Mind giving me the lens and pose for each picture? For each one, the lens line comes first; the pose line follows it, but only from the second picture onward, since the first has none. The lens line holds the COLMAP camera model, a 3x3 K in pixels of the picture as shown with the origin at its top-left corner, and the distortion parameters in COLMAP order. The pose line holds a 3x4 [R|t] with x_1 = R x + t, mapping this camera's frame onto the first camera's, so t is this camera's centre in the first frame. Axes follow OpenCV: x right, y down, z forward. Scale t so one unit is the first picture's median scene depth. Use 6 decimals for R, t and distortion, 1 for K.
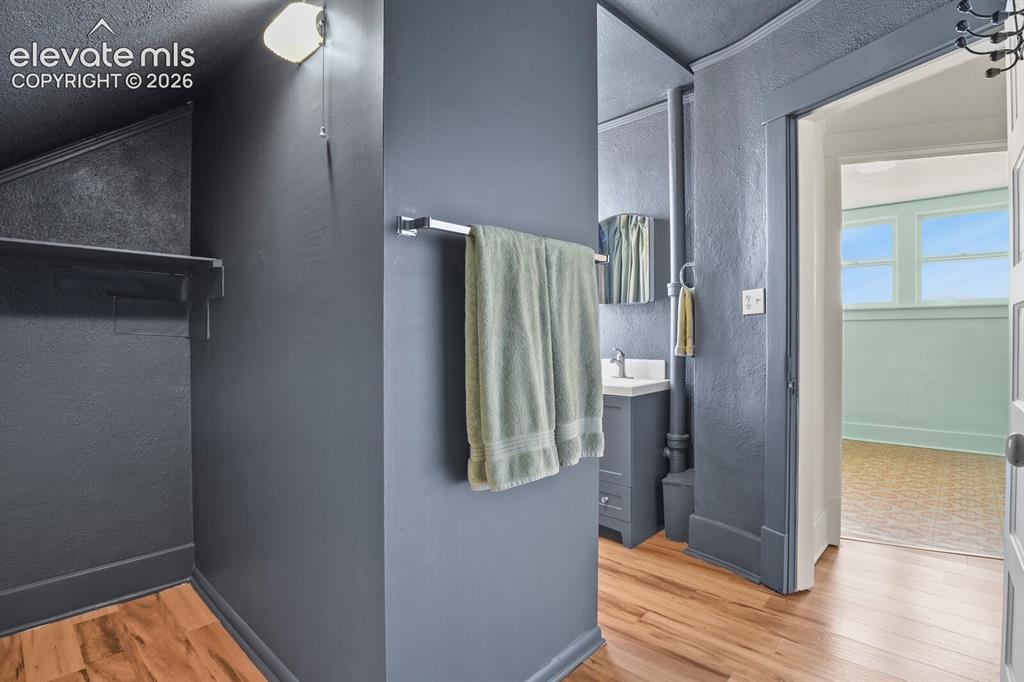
lens RADIAL K [[503.1, 0, 512.0], [0, 503.1, 341.0], [0, 0, 1]] dist [-0.015627, 0.000040]
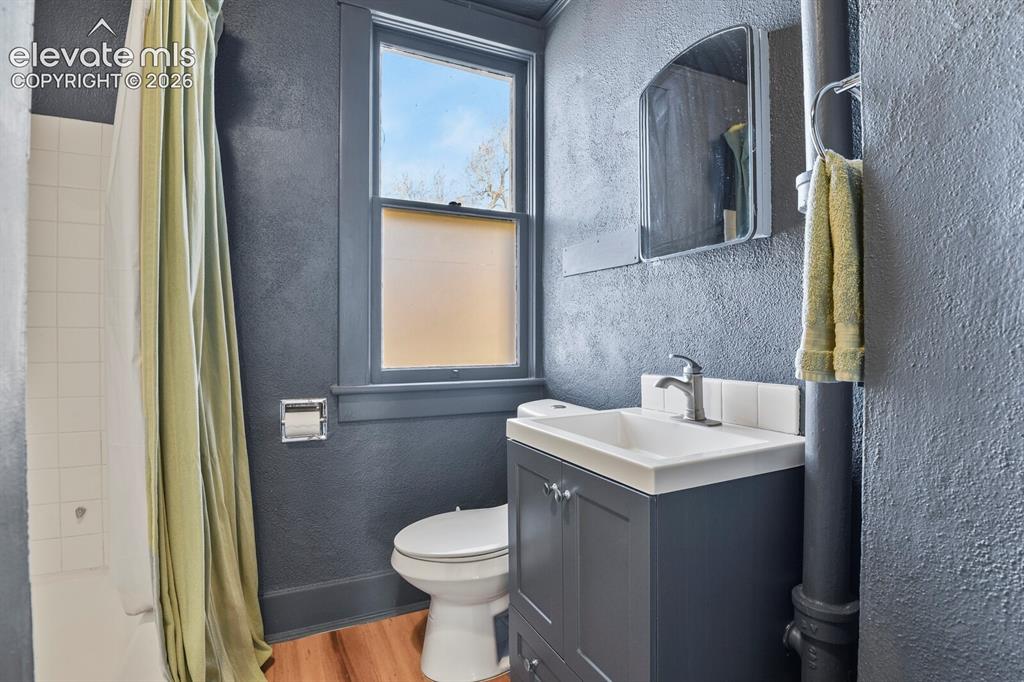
lens RADIAL K [[515.7, 0, 512.0], [0, 515.7, 341.0], [0, 0, 1]] dist [-0.022458, -0.000369]
pose [[0.937758, 0.007385, -0.347210, 0.247330], [-0.009268, 0.999950, -0.003762, 0.007390], [0.347165, 0.006746, 0.937780, 0.585537]]
